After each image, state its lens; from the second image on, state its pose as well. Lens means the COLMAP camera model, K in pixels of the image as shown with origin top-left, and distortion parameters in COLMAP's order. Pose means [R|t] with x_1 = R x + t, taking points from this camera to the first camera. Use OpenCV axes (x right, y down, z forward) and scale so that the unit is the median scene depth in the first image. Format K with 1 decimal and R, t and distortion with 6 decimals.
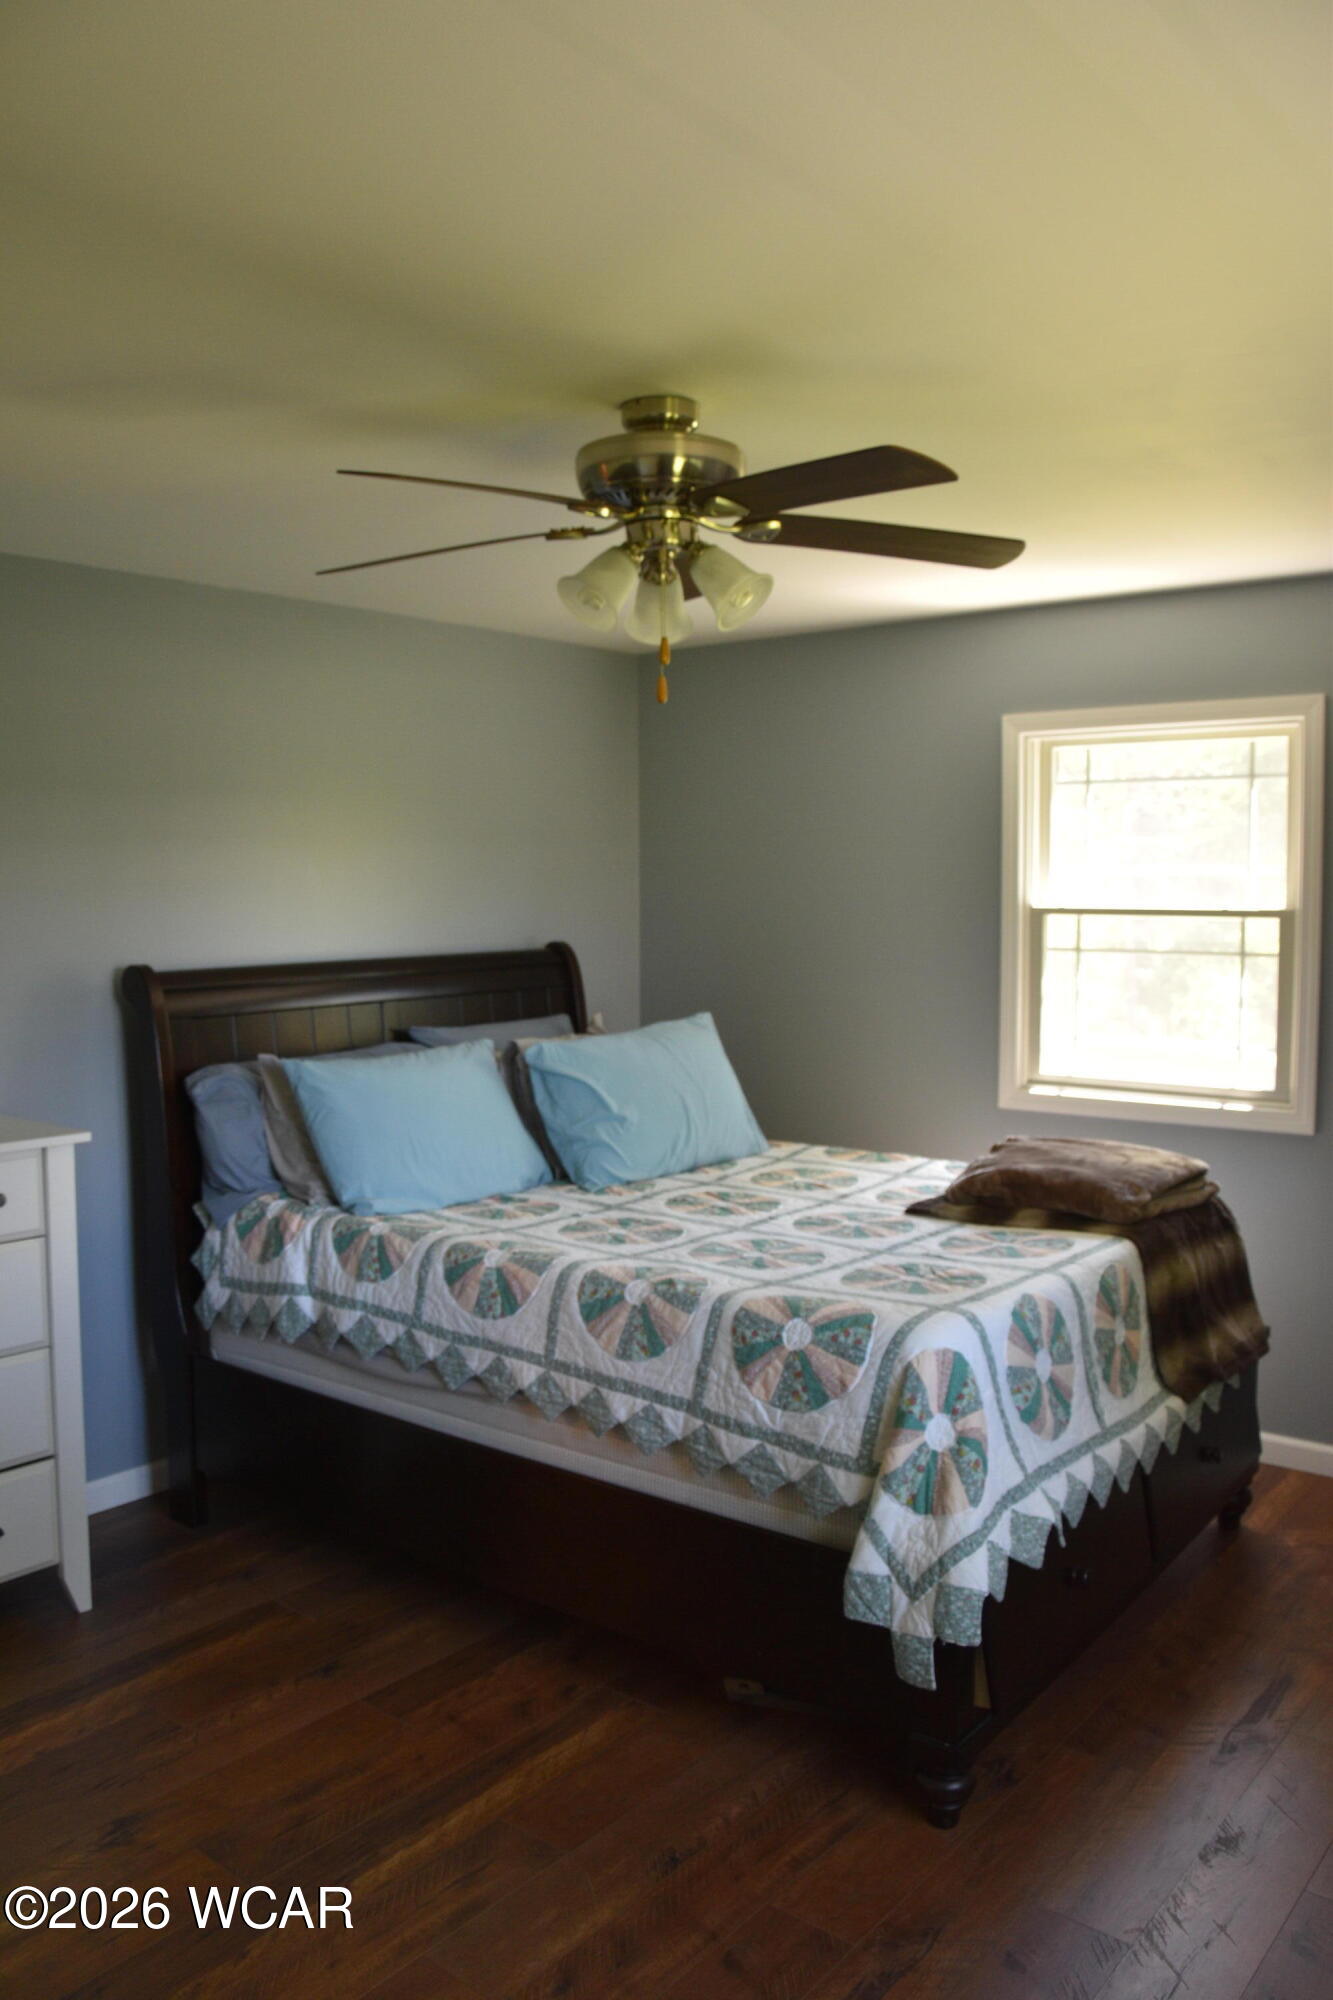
lens RADIAL K [[1604.8, 0, 658.4], [0, 1604.8, 1008.8], [0, 0, 1]] dist [-0.133299, 0.086094]
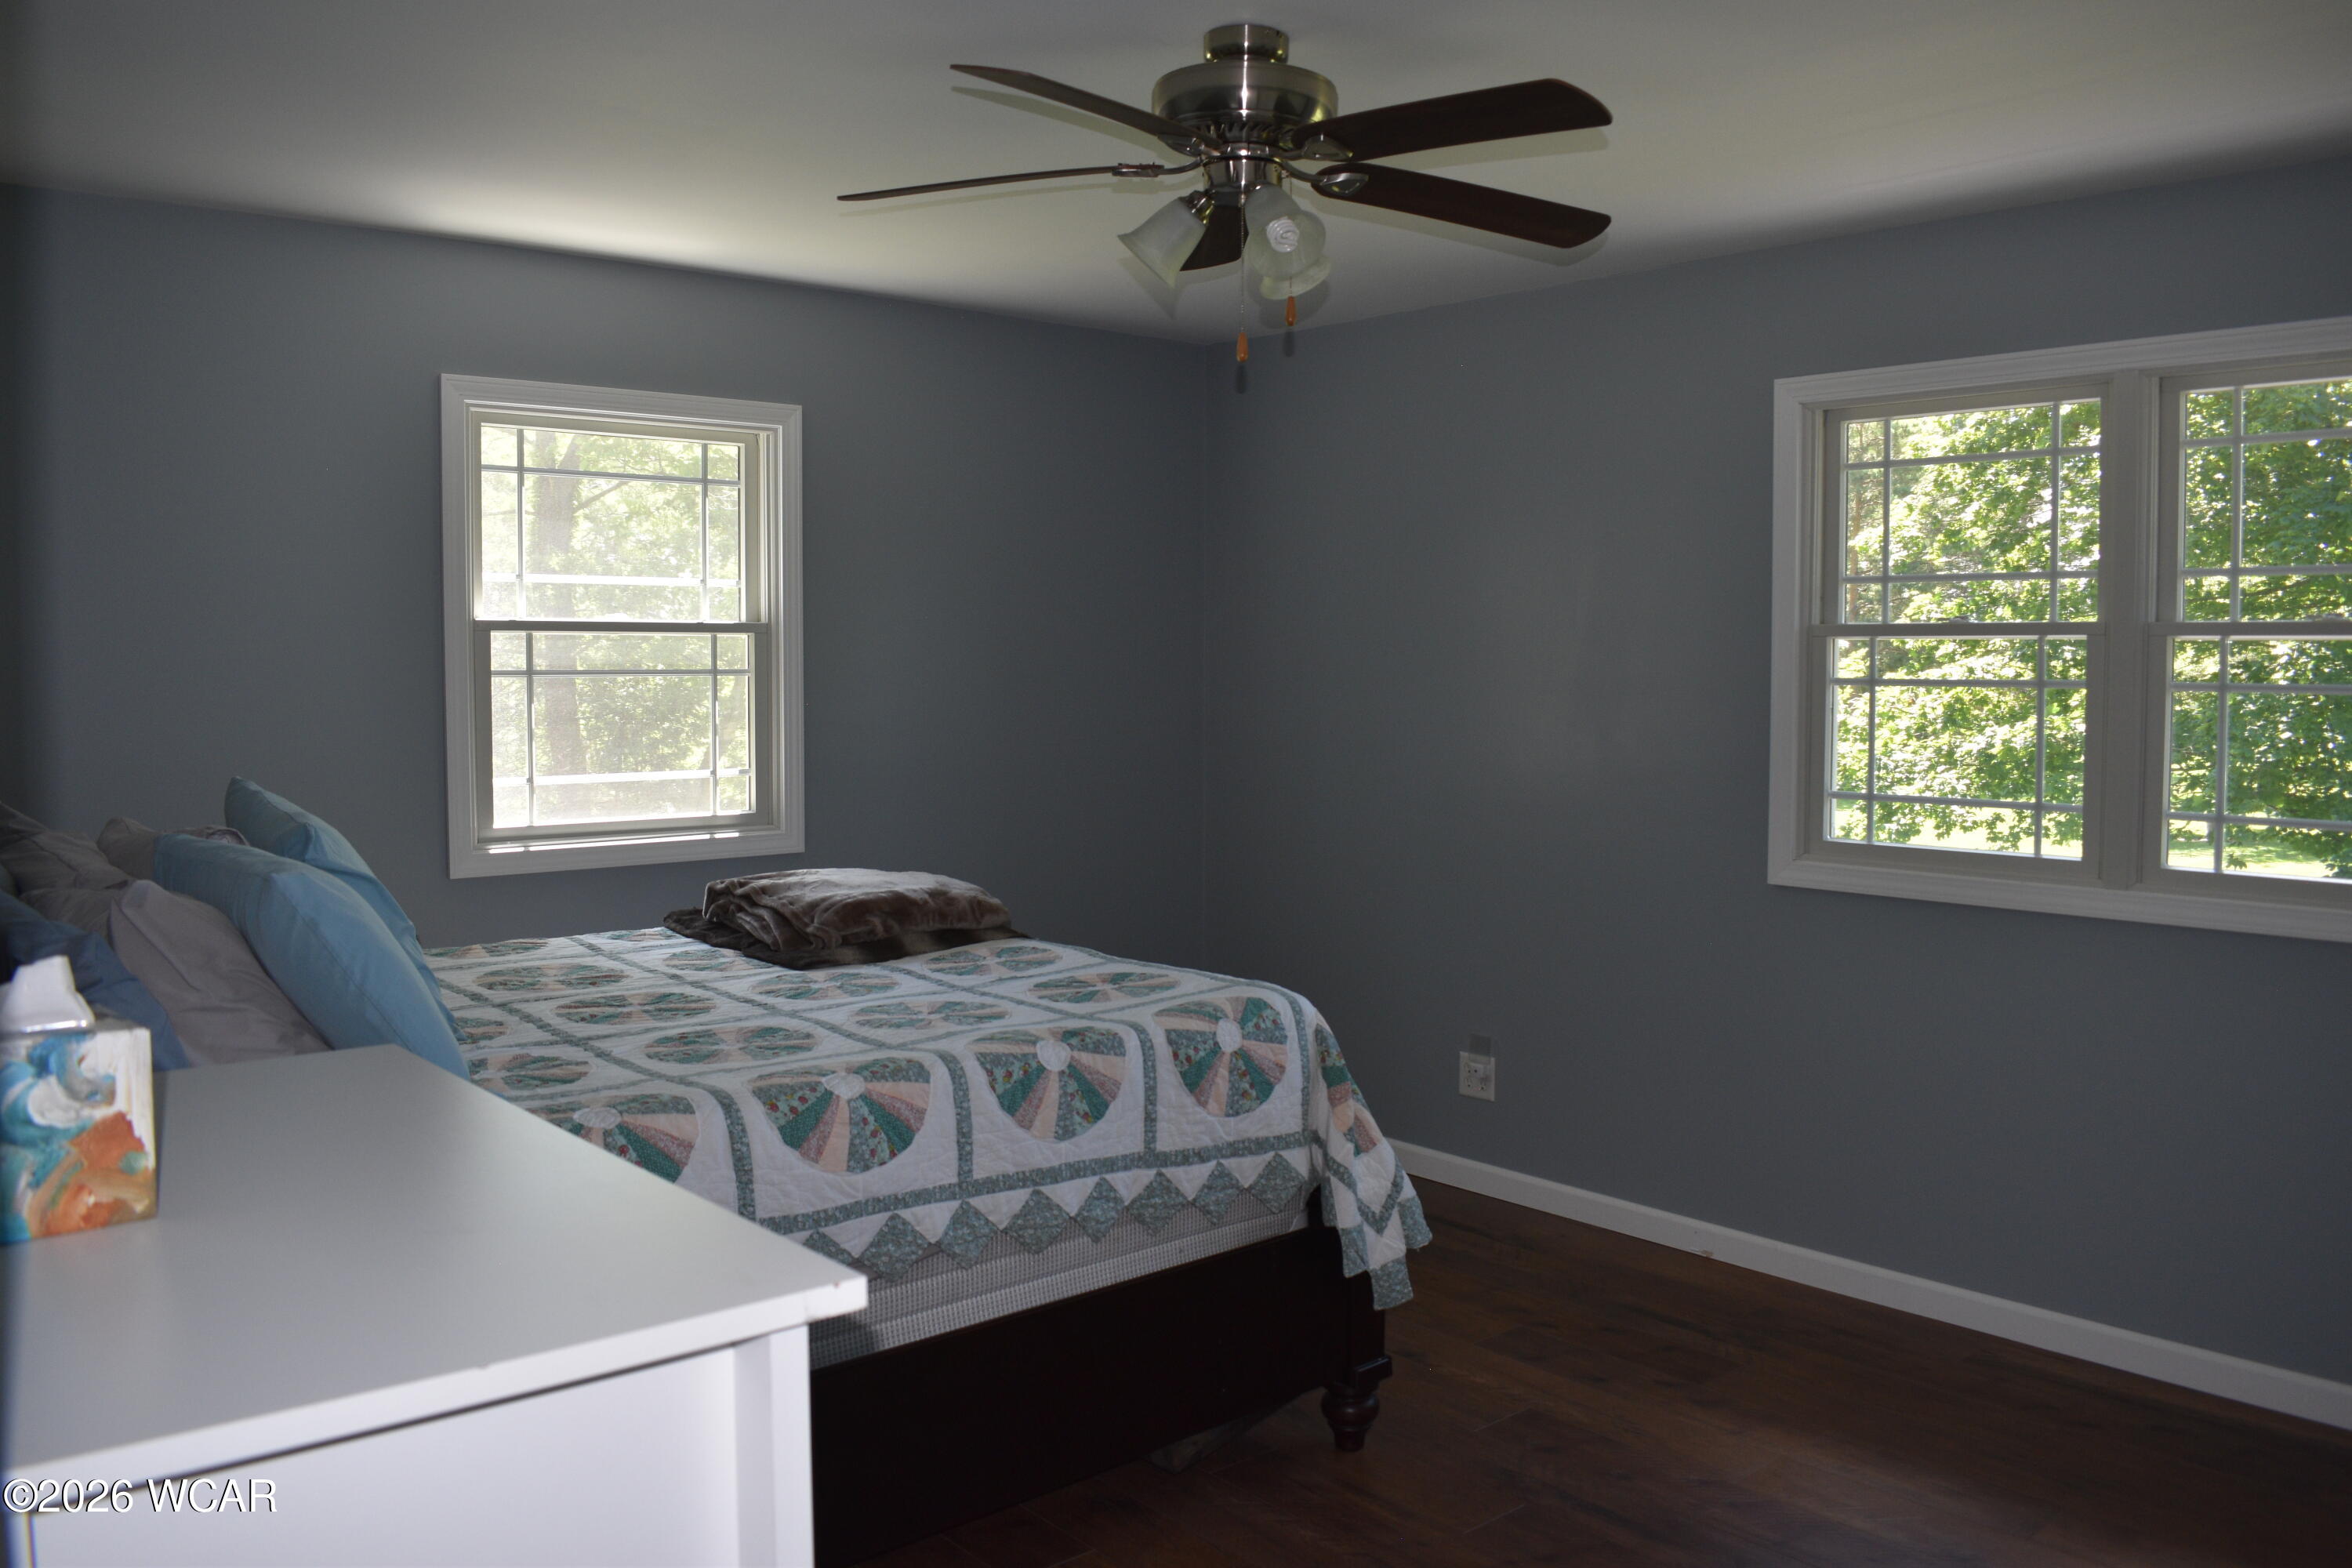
lens RADIAL K [[1887.2, 0, 1166.9], [0, 1887.2, 769.5], [0, 0, 1]] dist [-0.133299, 0.086094]
pose [[0.156060, -0.053989, 0.986271, -0.952471], [0.075023, 0.996269, 0.042666, -0.005541], [-0.984894, 0.067335, 0.159528, 0.785539]]
